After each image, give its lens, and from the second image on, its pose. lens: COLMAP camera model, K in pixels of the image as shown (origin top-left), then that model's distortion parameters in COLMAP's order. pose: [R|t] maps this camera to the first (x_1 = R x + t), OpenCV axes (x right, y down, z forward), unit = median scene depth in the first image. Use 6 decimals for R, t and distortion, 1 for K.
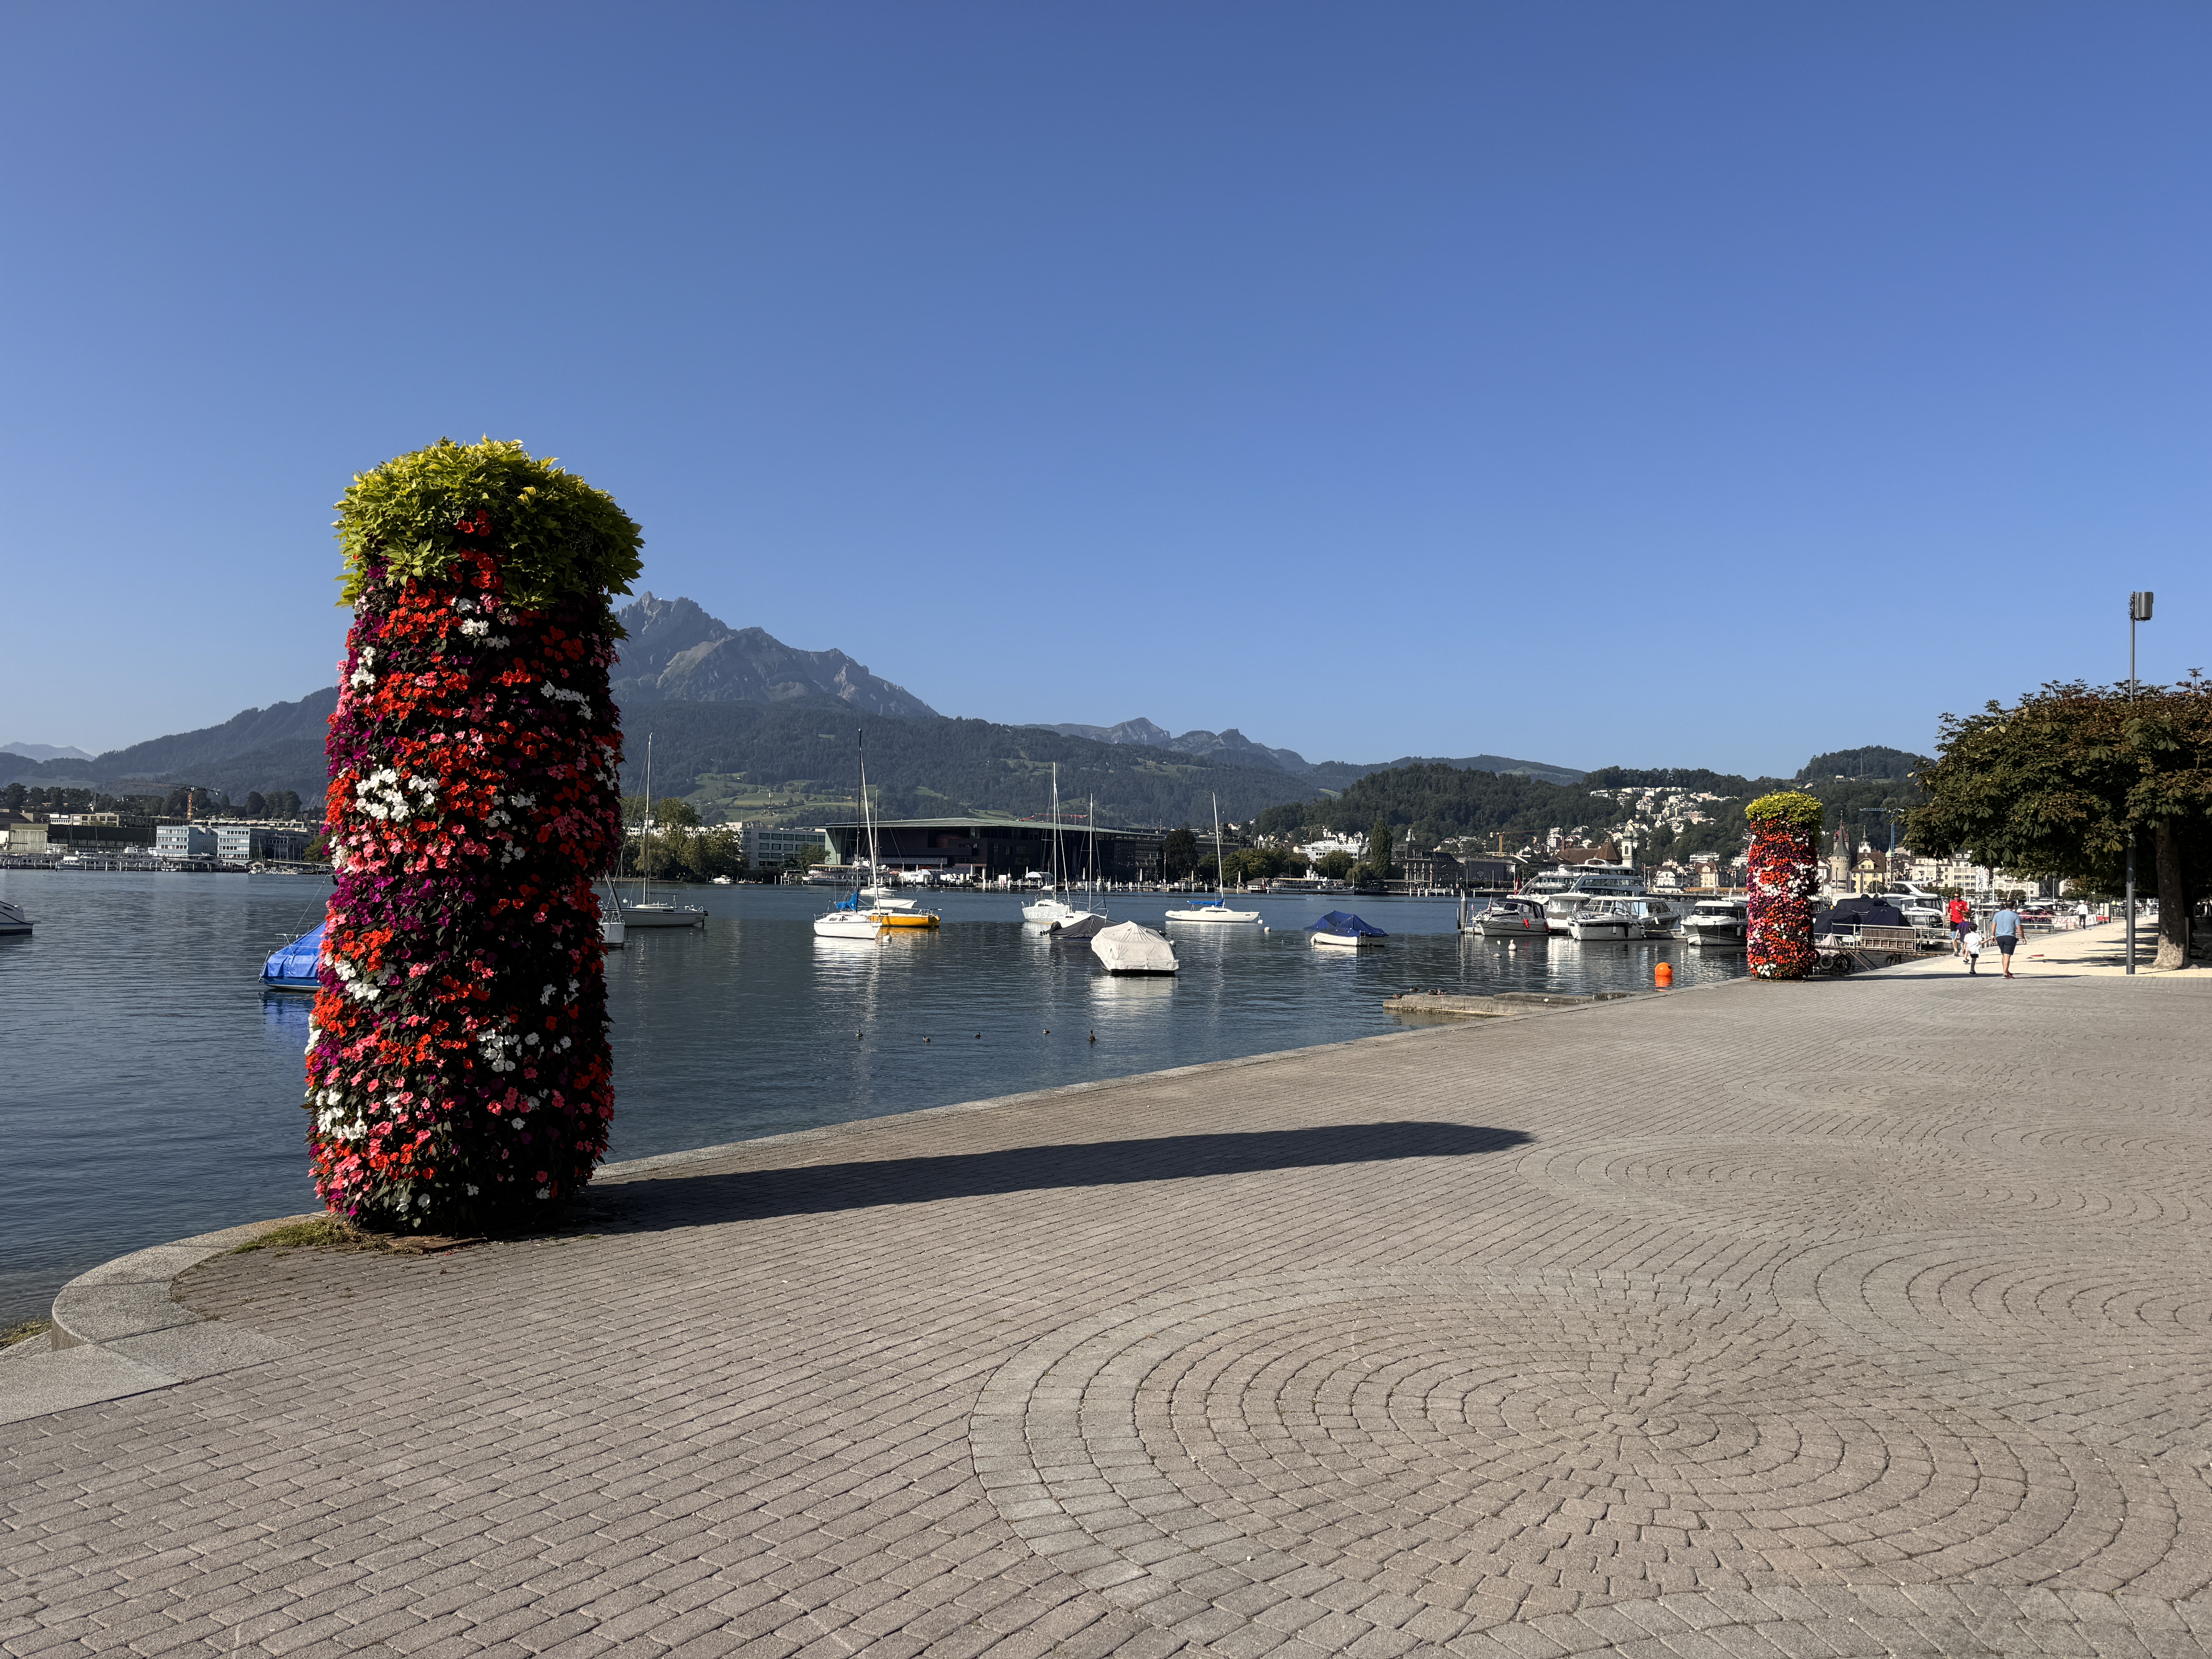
lens RADIAL K [[1545.2, 0, 1147.9], [0, 1545.2, 846.8], [0, 0, 1]] dist [0.021894, -0.017459]
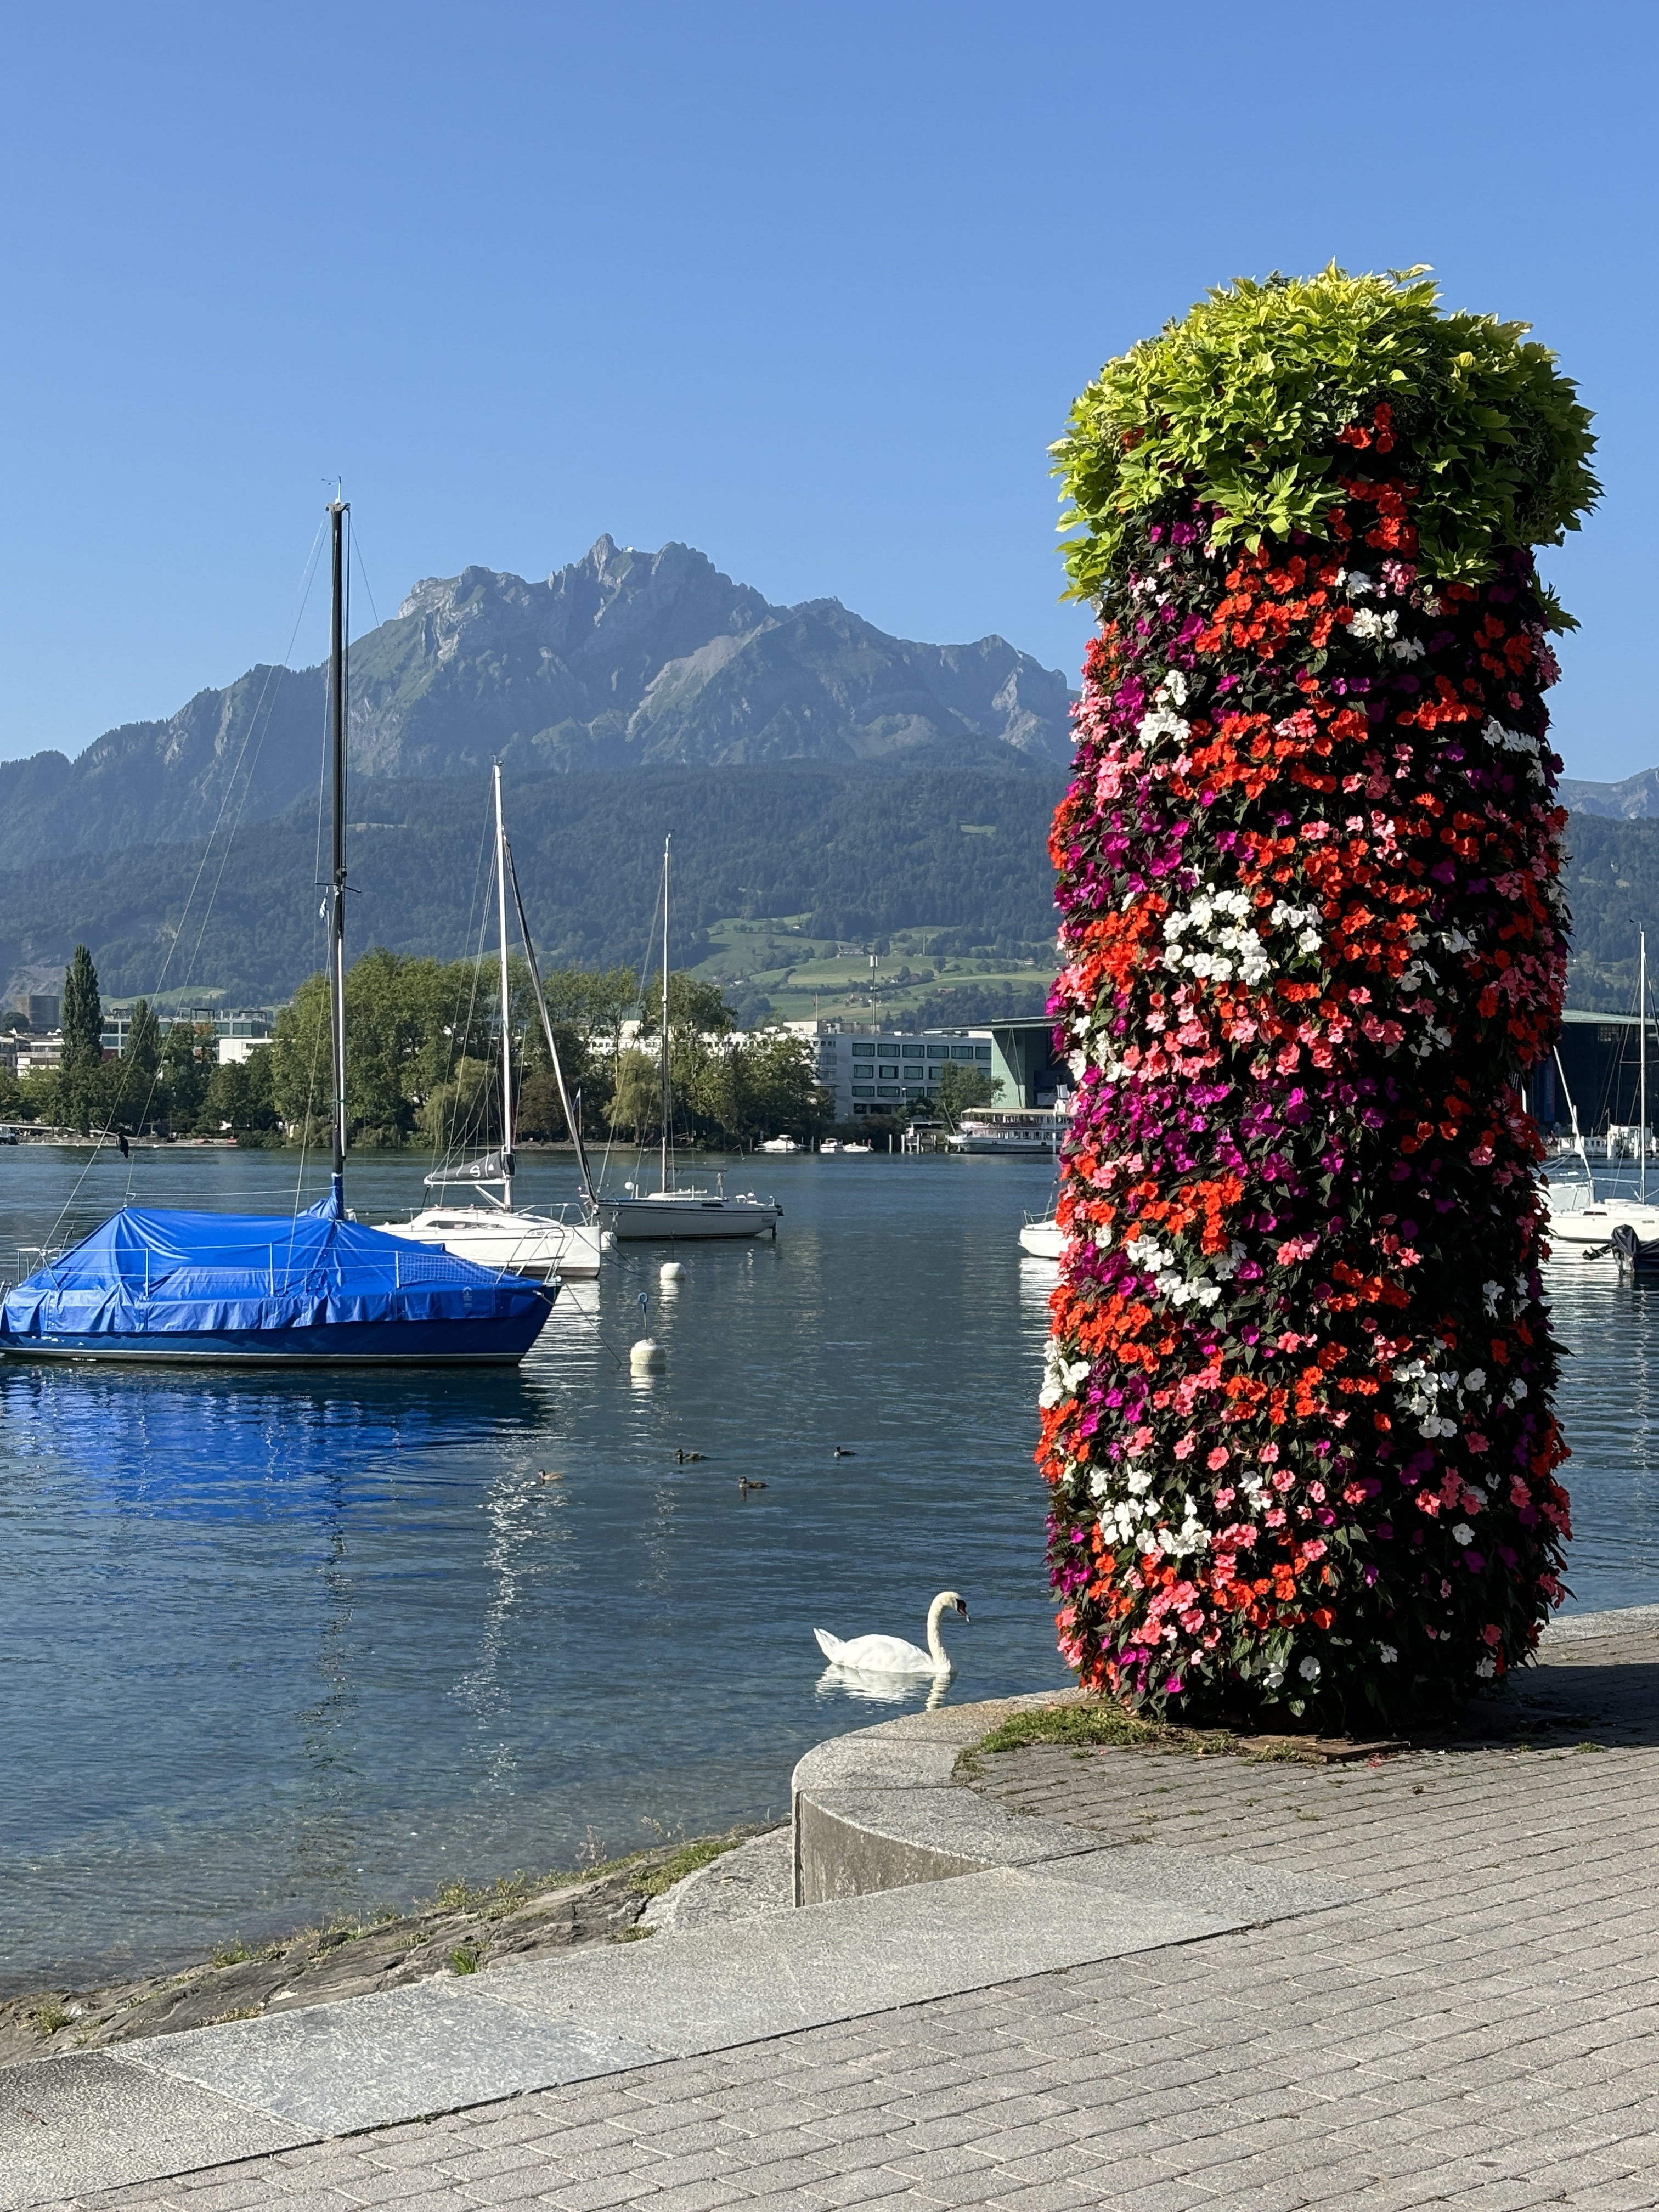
lens RADIAL K [[3427.8, 0, 843.5], [0, 3427.8, 1149.0], [0, 0, 1]] dist [0.160655, 0.000000]
pose [[0.970904, -0.013885, -0.239067, -0.029699], [0.019704, 0.999565, 0.021966, 0.001131], [0.238657, -0.026037, 0.970755, -0.020443]]
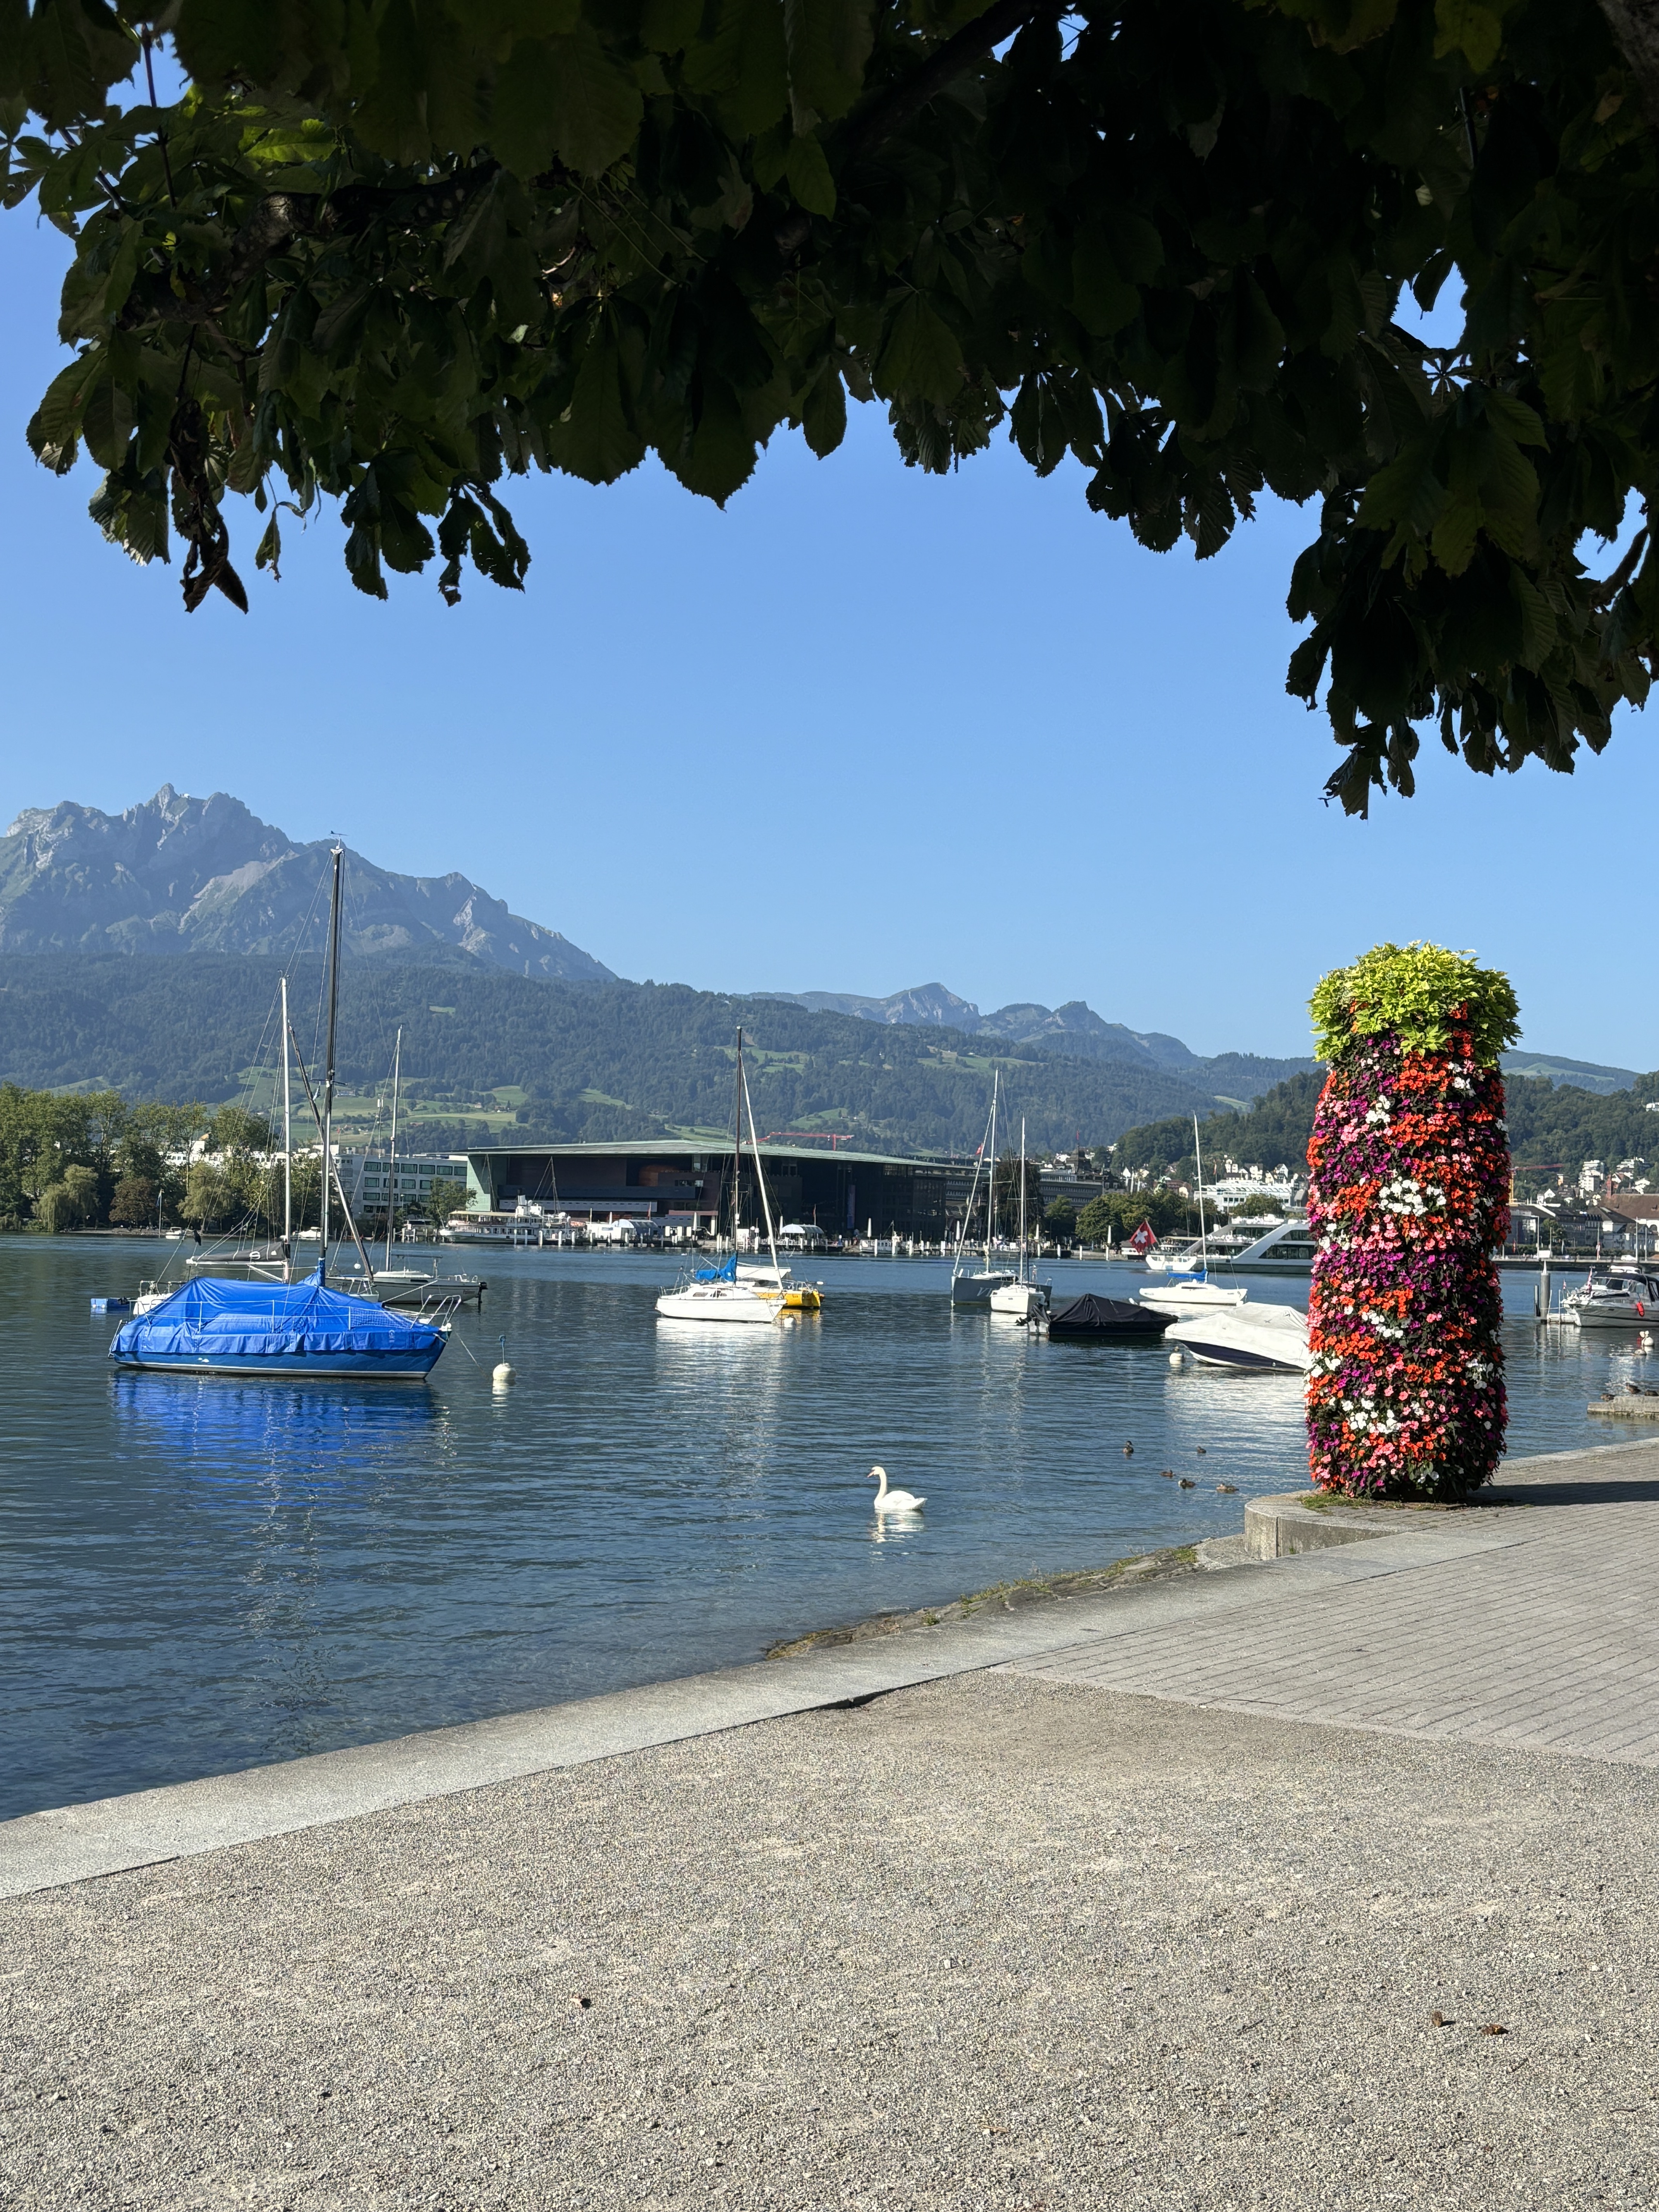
lens RADIAL K [[2465.6, 0, 846.3], [0, 2465.6, 1120.2], [0, 0, 1]] dist [0.056733, 0.000000]
pose [[0.999615, 0.006149, -0.027050, -0.086071], [-0.006844, 0.999647, -0.025683, -0.003874], [0.026882, 0.025859, 0.999304, -0.121600]]
